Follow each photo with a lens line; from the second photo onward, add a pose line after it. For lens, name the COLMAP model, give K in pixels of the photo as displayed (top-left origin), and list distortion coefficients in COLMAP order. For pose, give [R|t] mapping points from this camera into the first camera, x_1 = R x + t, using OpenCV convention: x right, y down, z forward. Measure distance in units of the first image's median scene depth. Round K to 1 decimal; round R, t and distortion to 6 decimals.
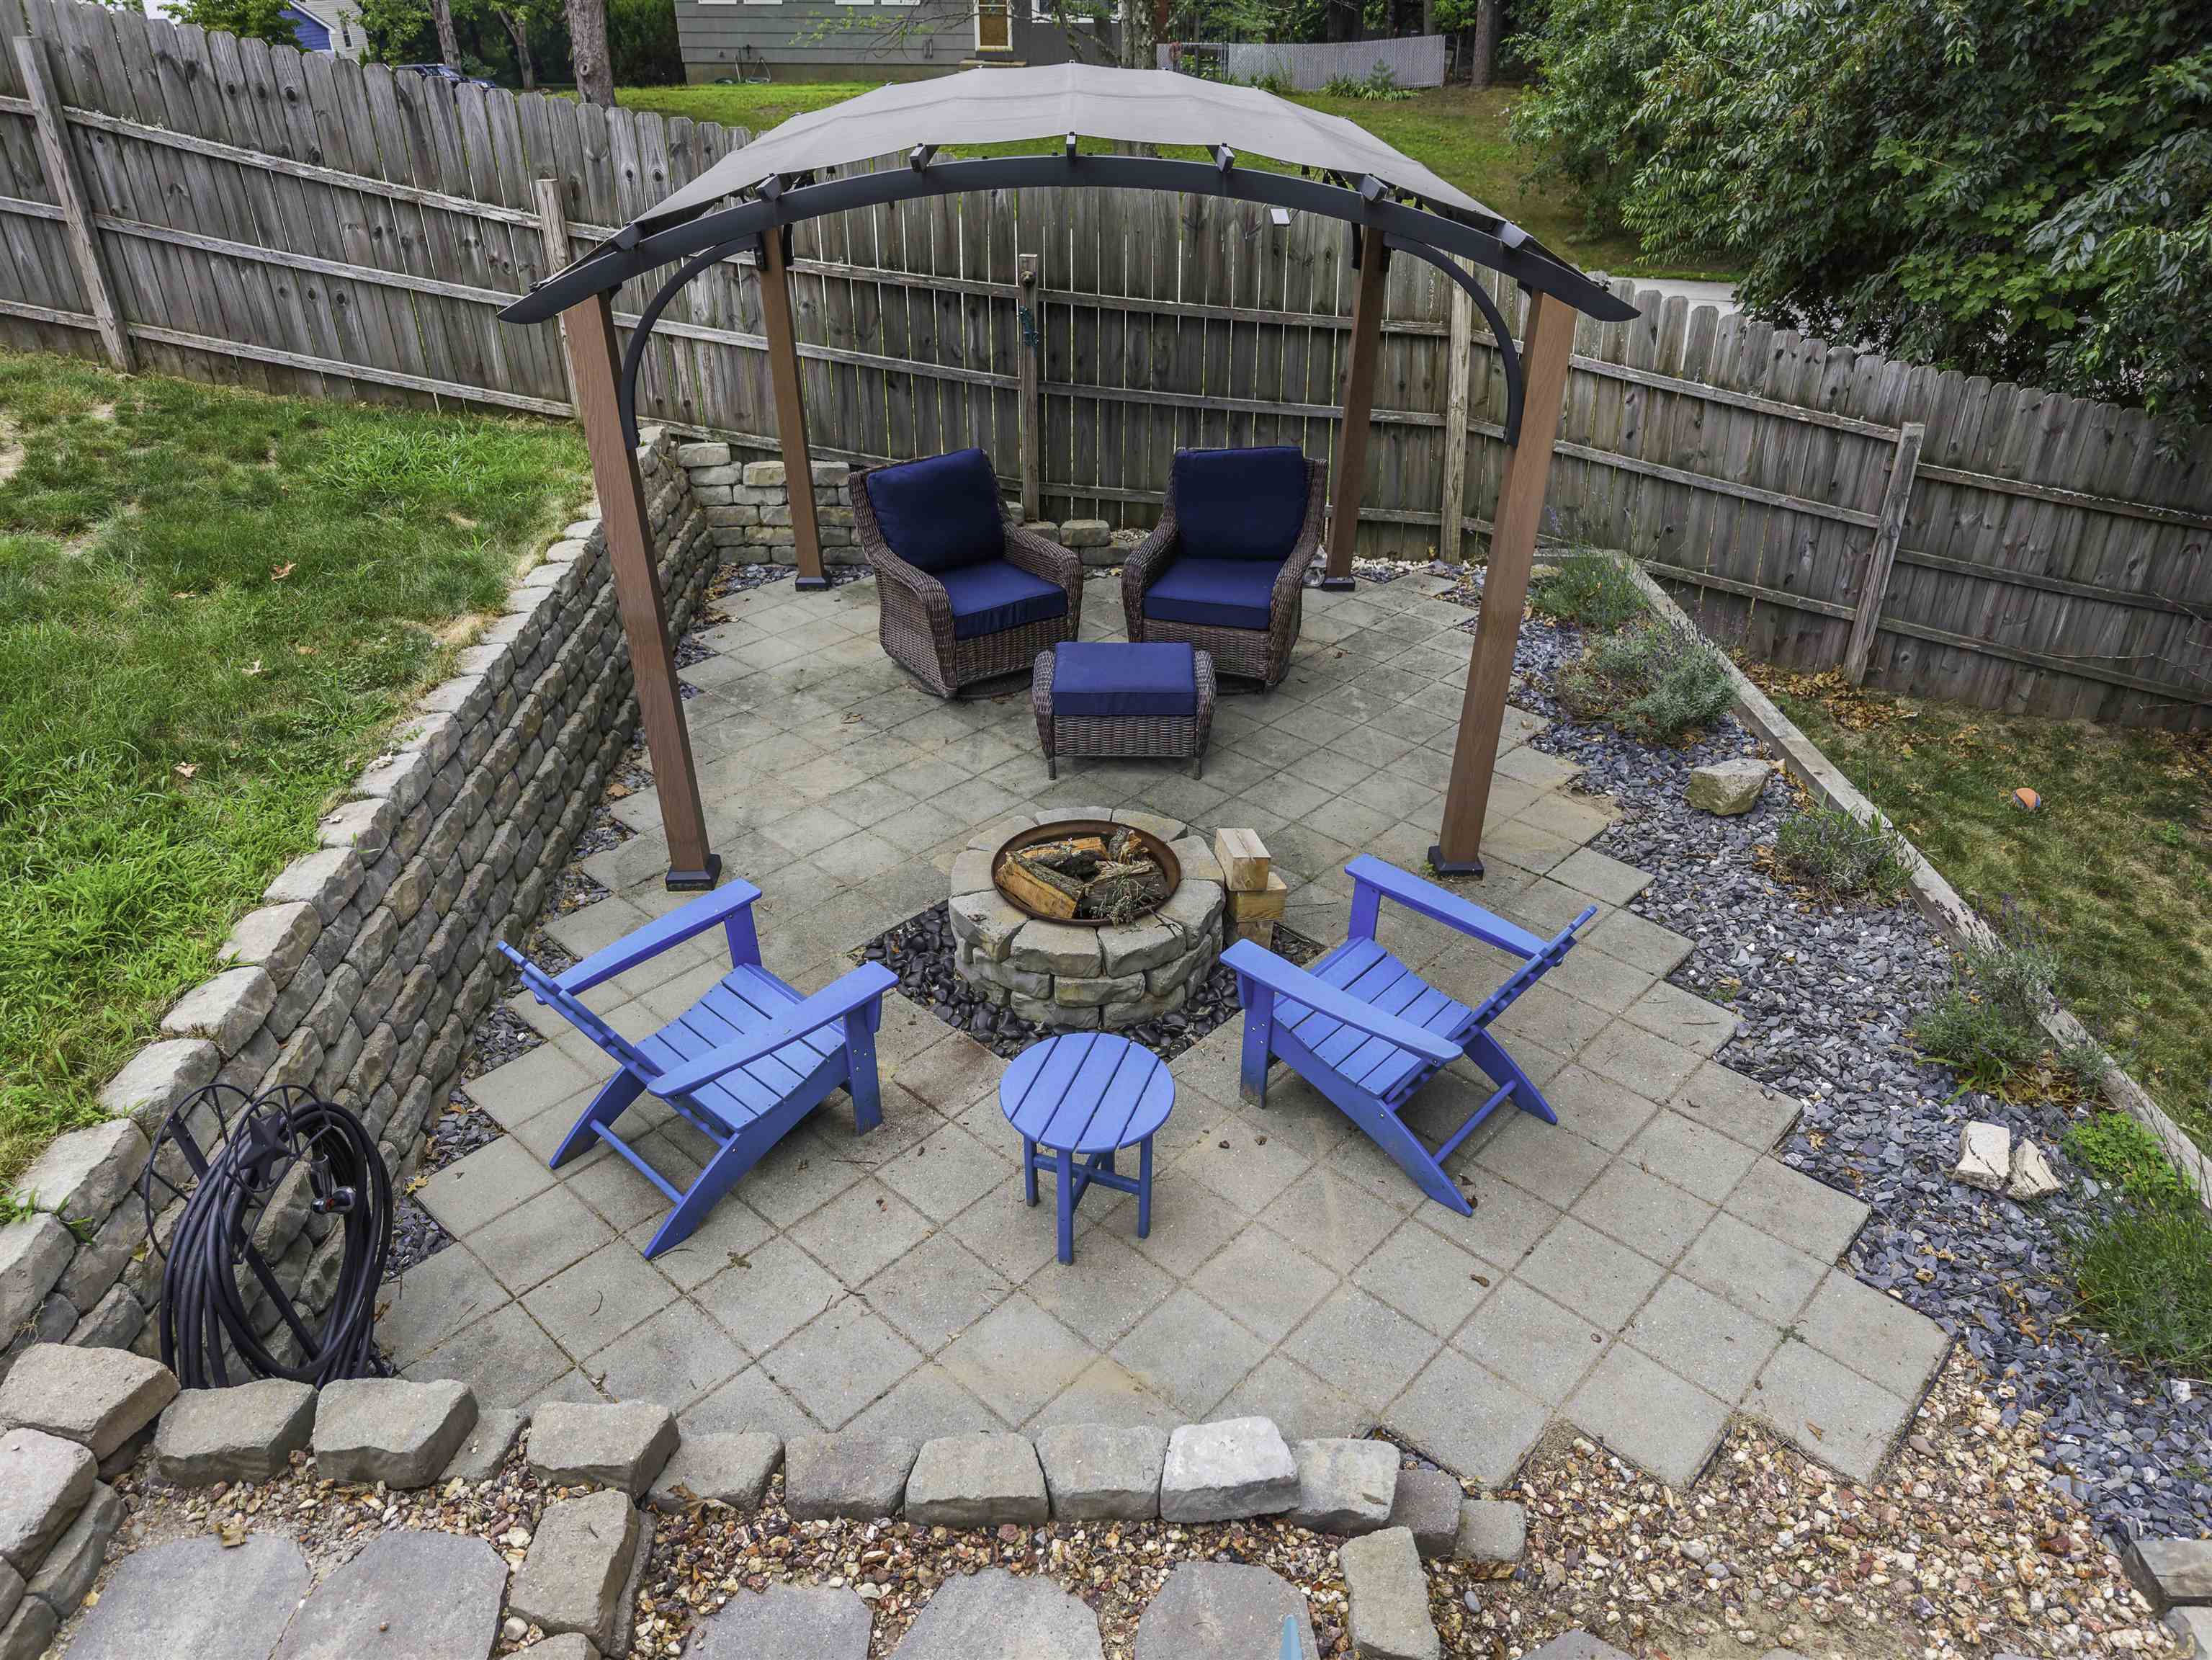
lens RADIAL K [[1487.4, 0, 1101.0], [0, 1487.4, 818.7], [0, 0, 1]] dist [0.025944, -0.014796]
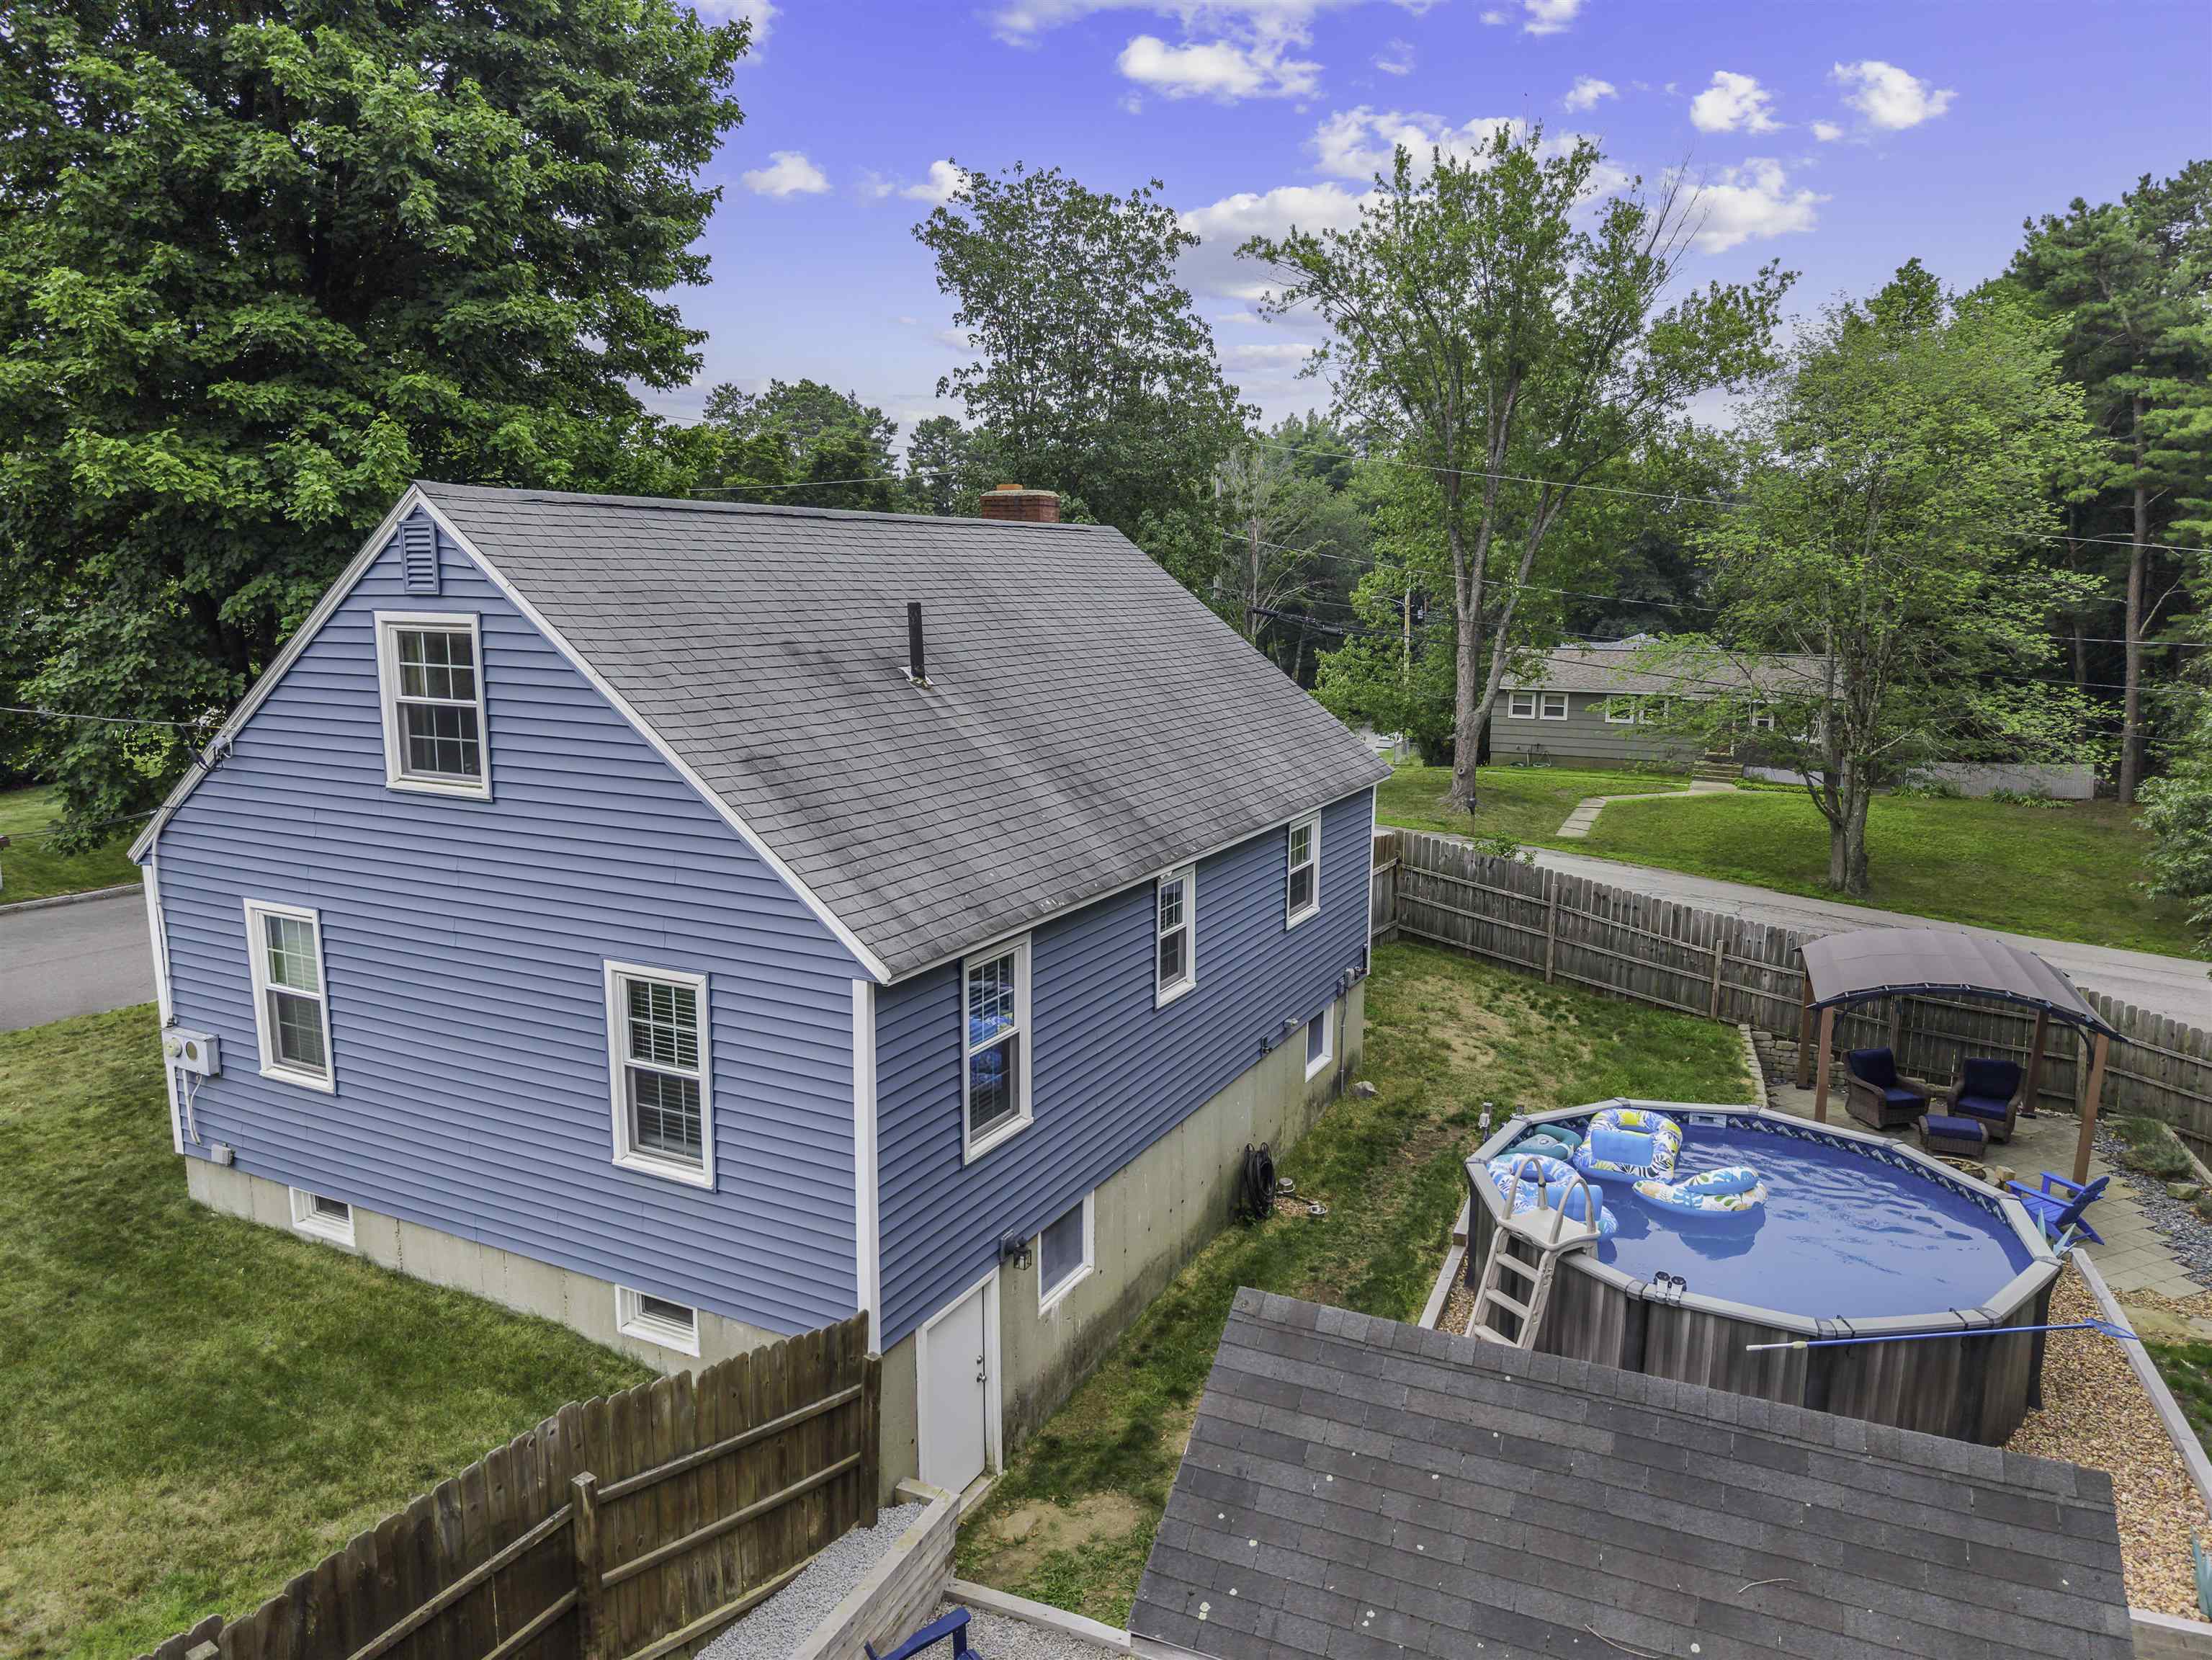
lens RADIAL K [[1487.4, 0, 1118.6], [0, 1487.4, 832.9], [0, 0, 1]] dist [0.025944, -0.014796]
pose [[0.928674, 0.073224, -0.363596, -0.409206], [-0.193515, 0.931968, -0.306576, 0.503513], [0.316411, 0.355070, 0.879664, -2.018936]]
